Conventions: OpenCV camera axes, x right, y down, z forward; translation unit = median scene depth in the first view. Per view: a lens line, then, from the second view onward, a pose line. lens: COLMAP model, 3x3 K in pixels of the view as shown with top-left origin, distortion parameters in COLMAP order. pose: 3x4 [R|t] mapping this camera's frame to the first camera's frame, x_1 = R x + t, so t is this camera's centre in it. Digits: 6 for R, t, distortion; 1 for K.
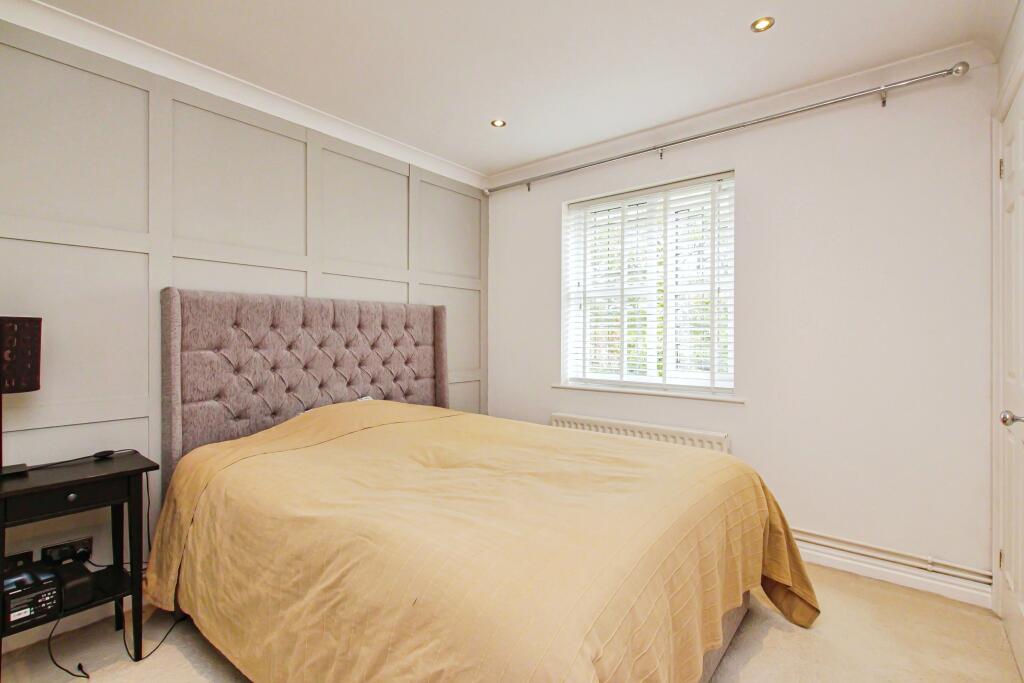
lens RADIAL K [[470.3, 0, 519.8], [0, 470.3, 336.6], [0, 0, 1]] dist [0.004164, -0.000296]
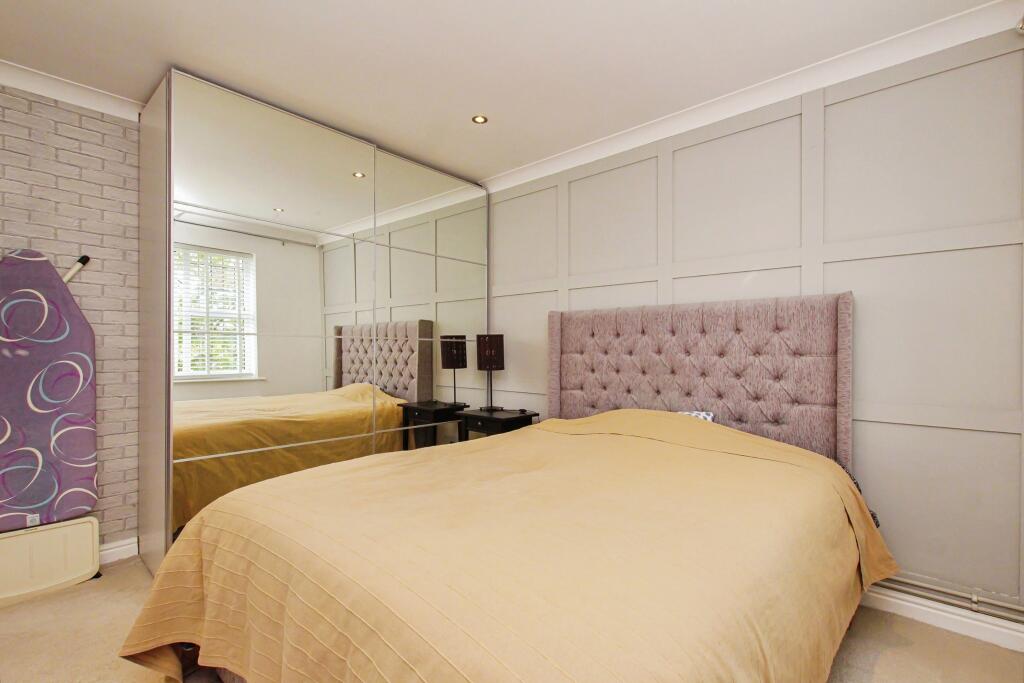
lens RADIAL K [[470.3, 0, 520.2], [0, 470.3, 350.1], [0, 0, 1]] dist [0.004164, -0.000296]
pose [[-0.066674, 0.013919, -0.997678, 0.570345], [0.007314, 0.999883, 0.013461, -0.000449], [0.997748, -0.006399, -0.066768, 0.723171]]
